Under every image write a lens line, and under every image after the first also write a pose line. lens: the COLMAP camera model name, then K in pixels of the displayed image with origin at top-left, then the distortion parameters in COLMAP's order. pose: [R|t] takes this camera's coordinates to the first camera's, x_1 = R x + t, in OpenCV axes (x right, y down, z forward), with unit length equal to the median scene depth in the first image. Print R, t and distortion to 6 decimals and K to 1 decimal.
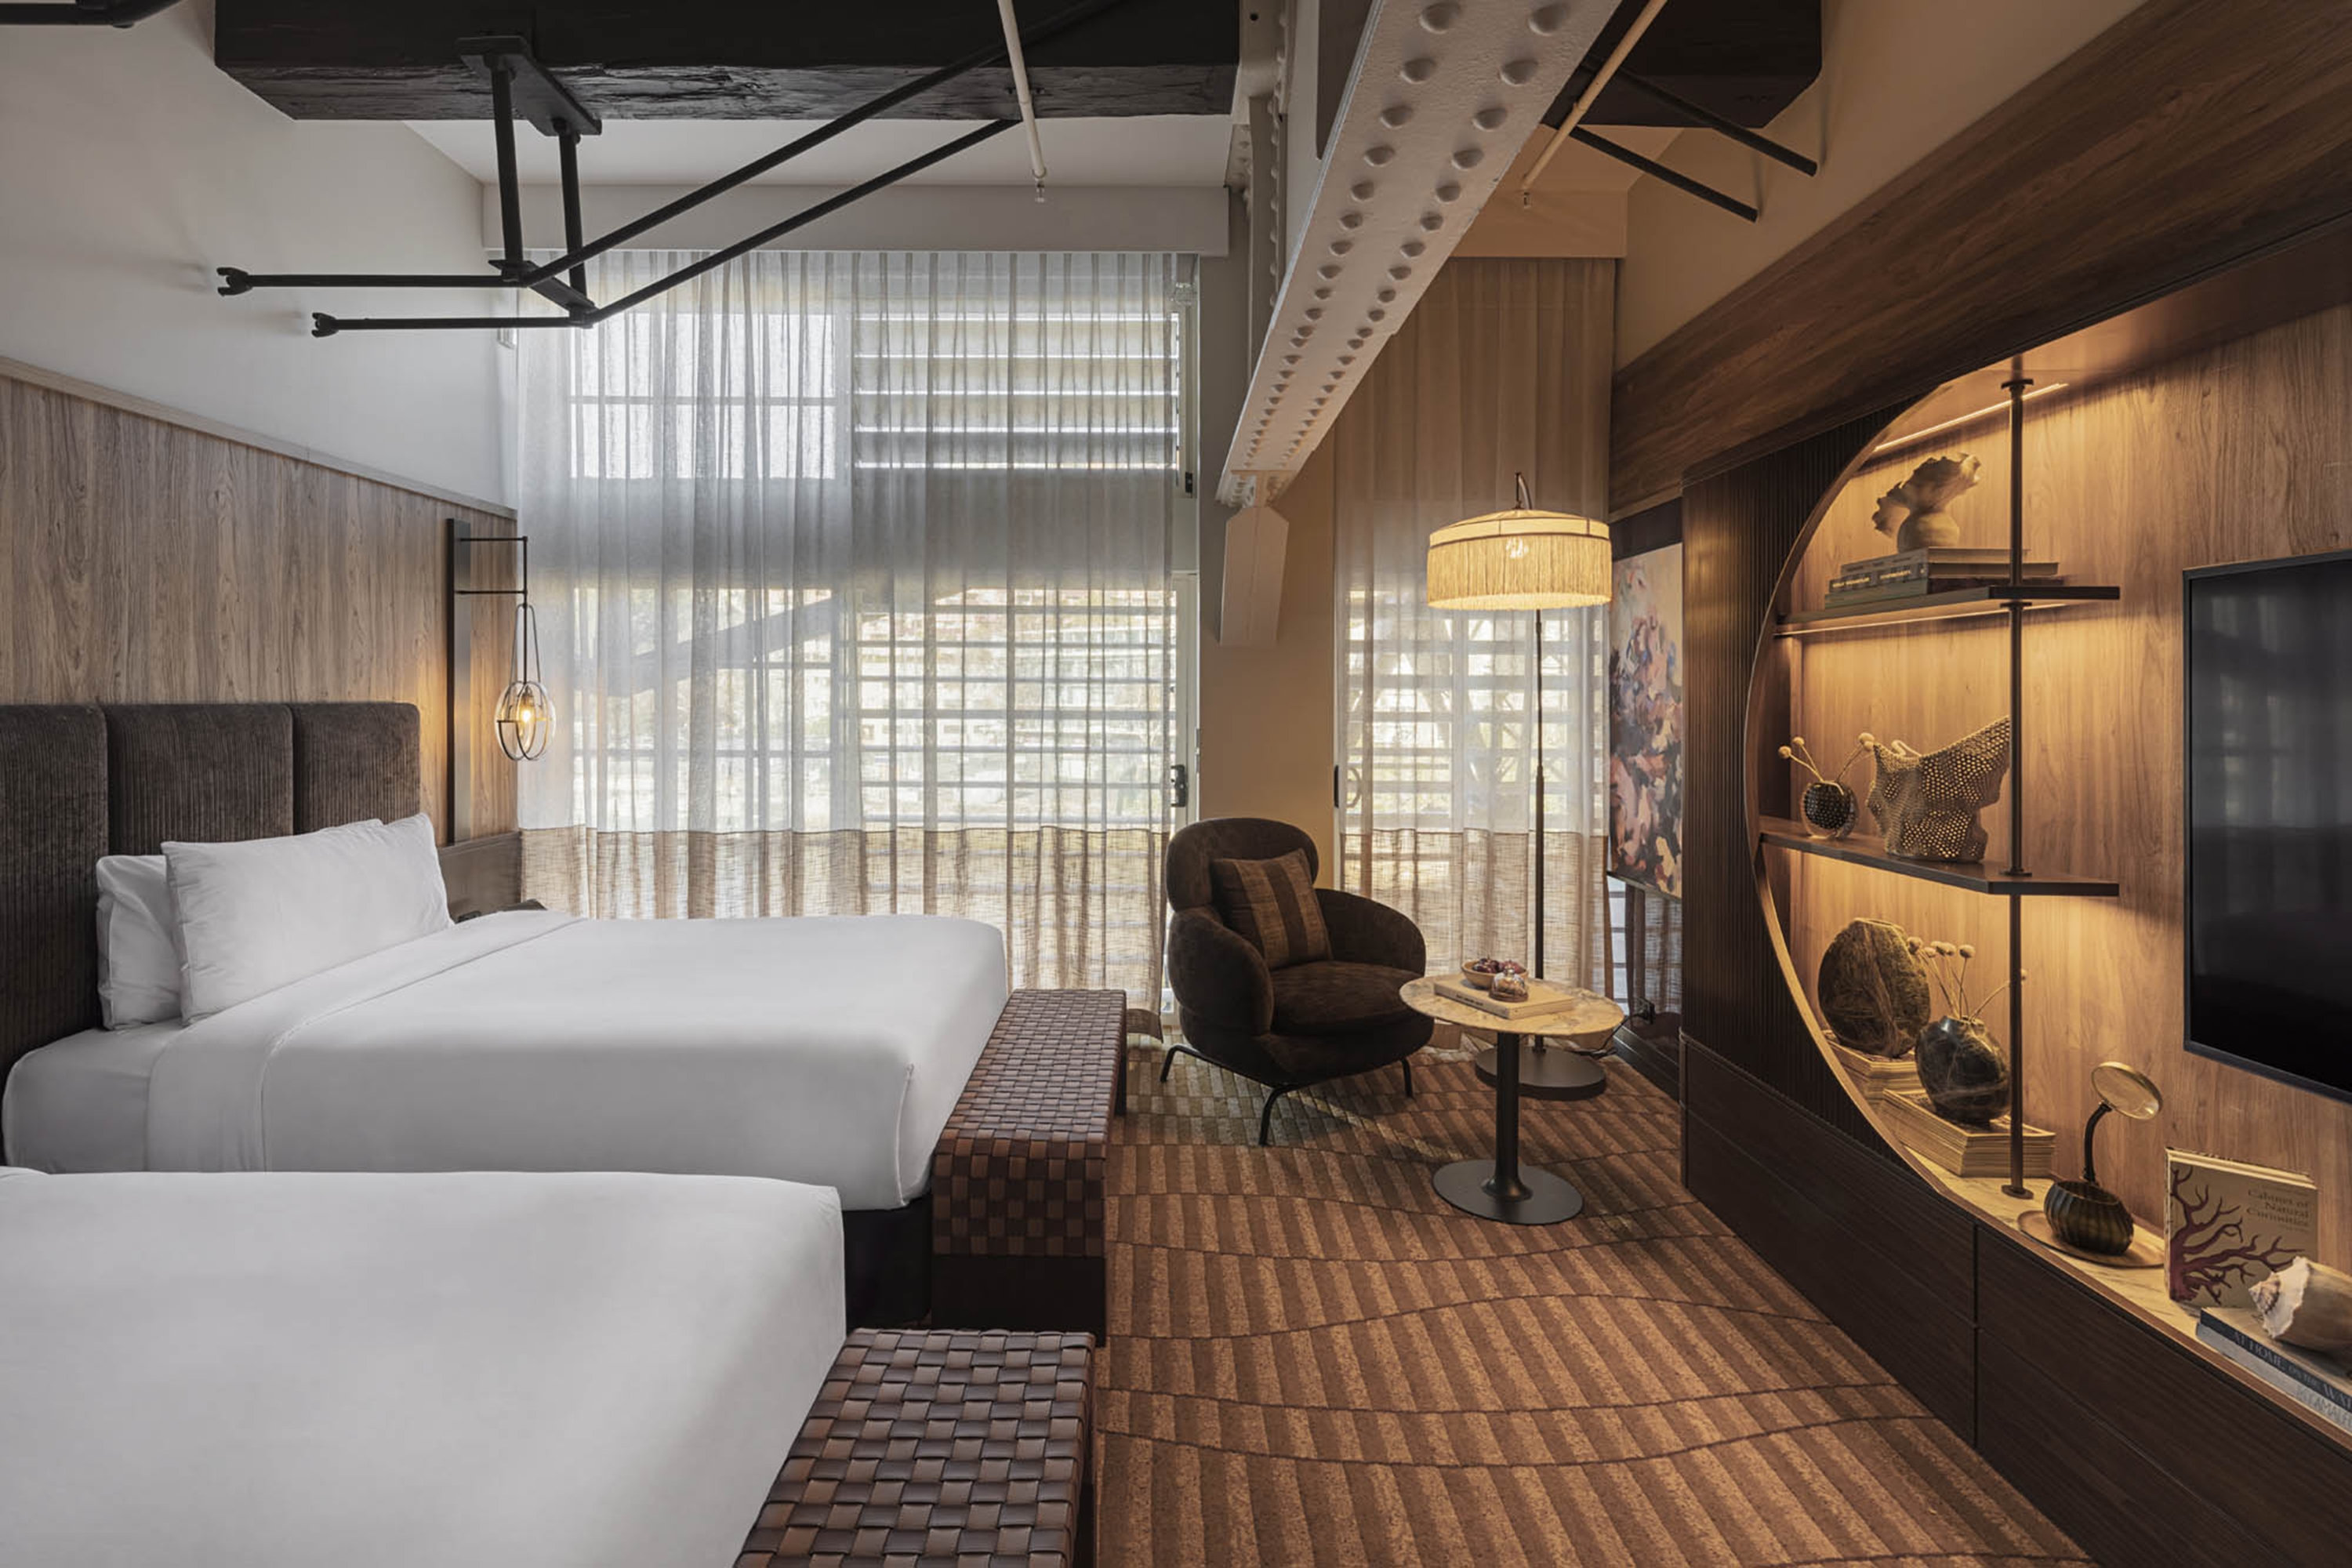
lens RADIAL K [[1089.7, 0, 1125.1], [0, 1089.7, 697.4], [0, 0, 1]] dist [0.009283, -0.000656]
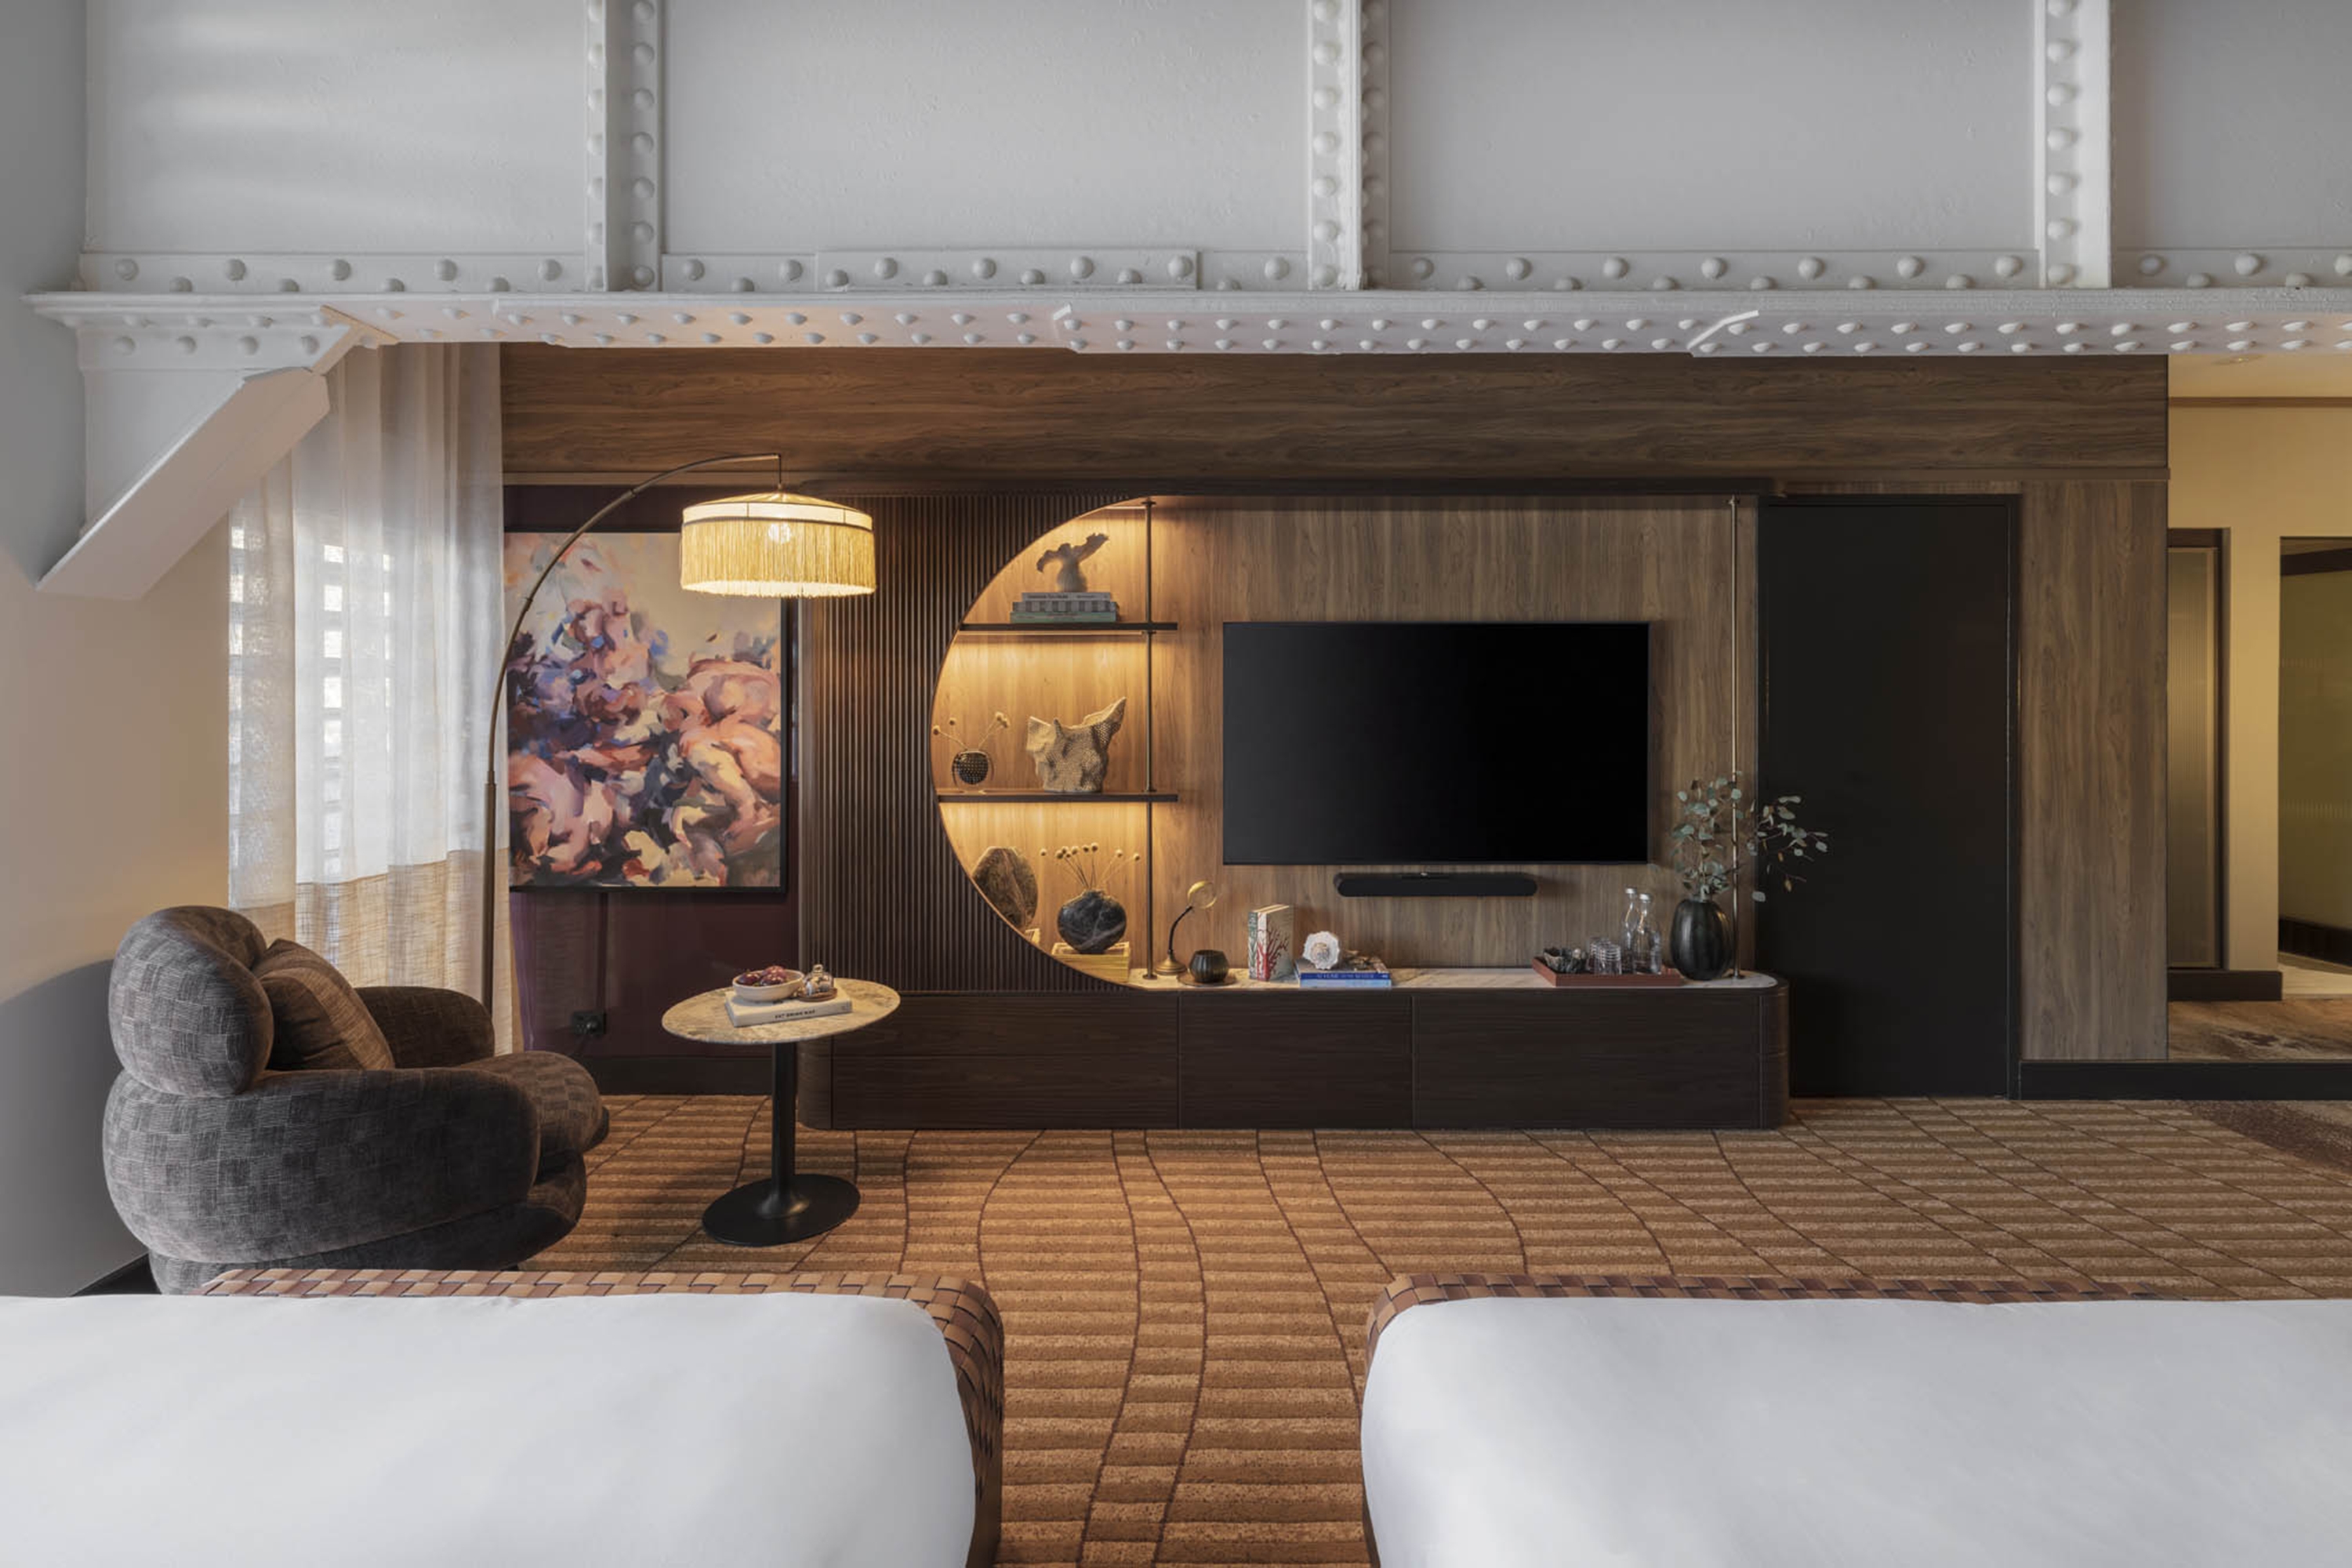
lens RADIAL K [[1121.6, 0, 1141.2], [0, 1121.6, 680.0], [0, 0, 1]] dist [0.007990, 0.000094]
pose [[-0.007091, -0.001064, 0.999974, -0.590625], [0.000032, 0.999999, 0.001064, -0.008117], [-0.999975, 0.000039, -0.007091, 0.651395]]
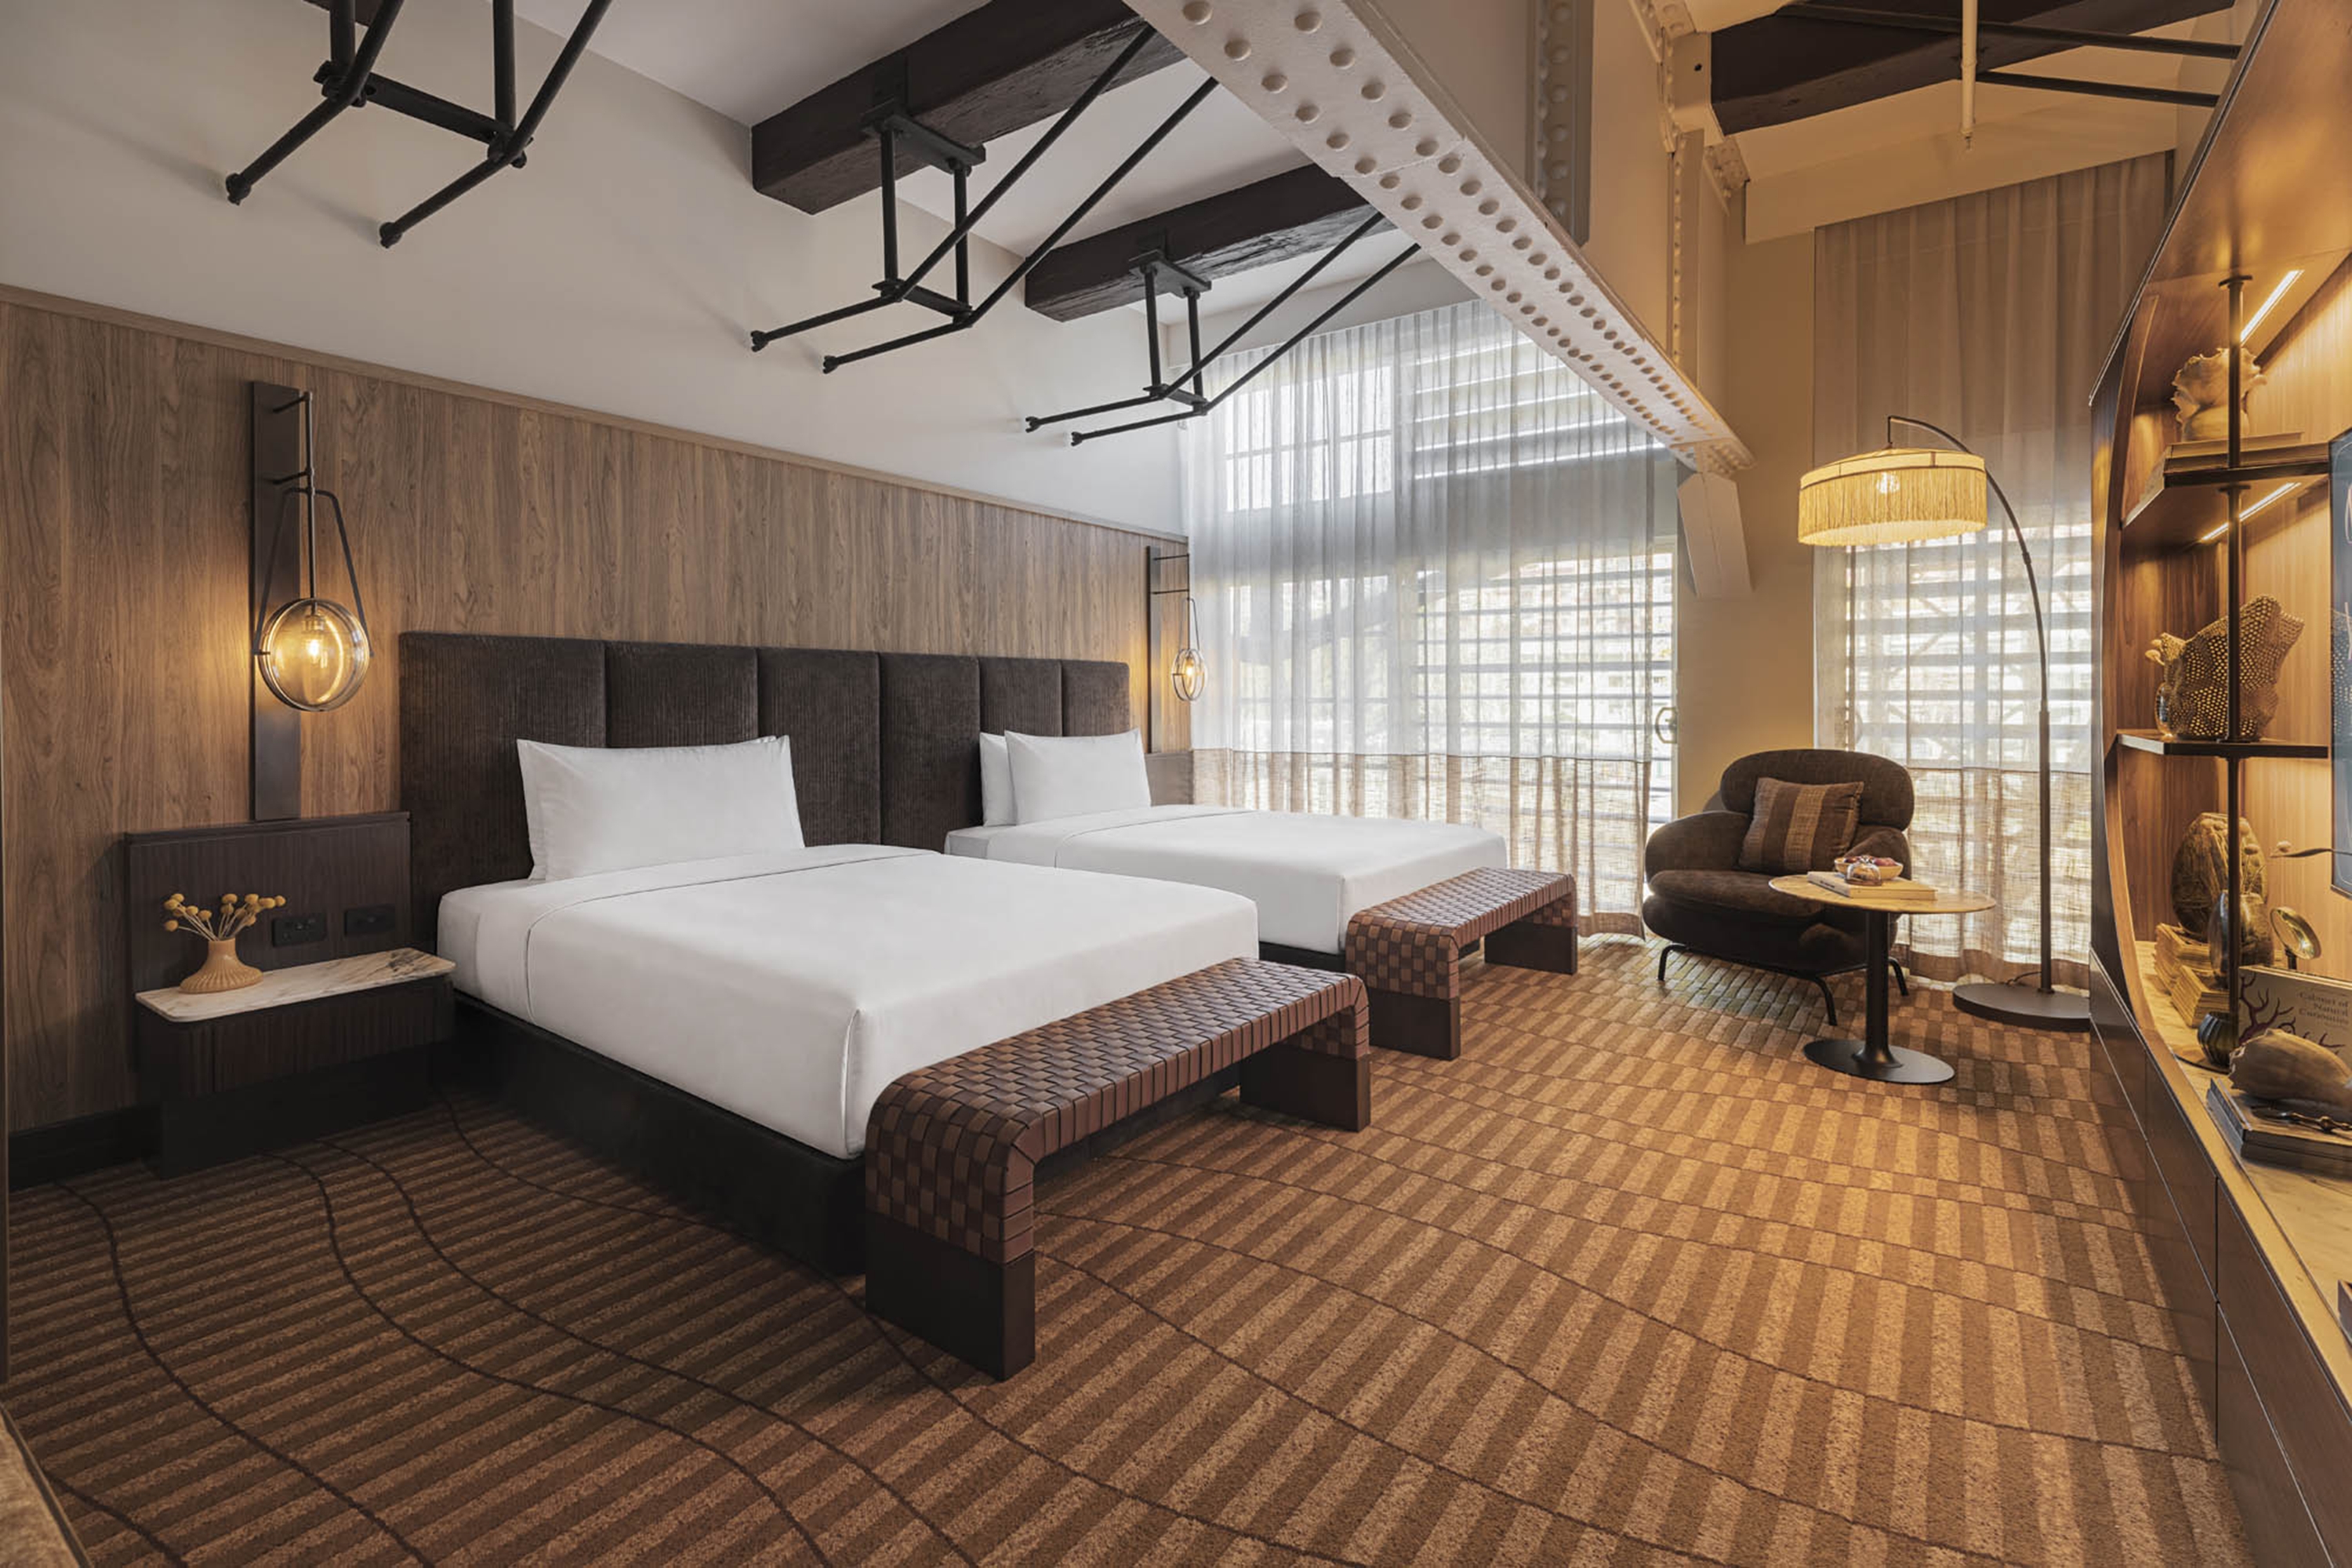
lens RADIAL K [[1044.8, 0, 1172.7], [0, 1044.8, 700.5], [0, 0, 1]] dist [0.002047, 0.000124]
pose [[0.819429, -0.003920, -0.573168, 0.349624], [0.006532, 0.999976, 0.002499, 0.070313], [0.573144, -0.005791, 0.819434, -0.270112]]
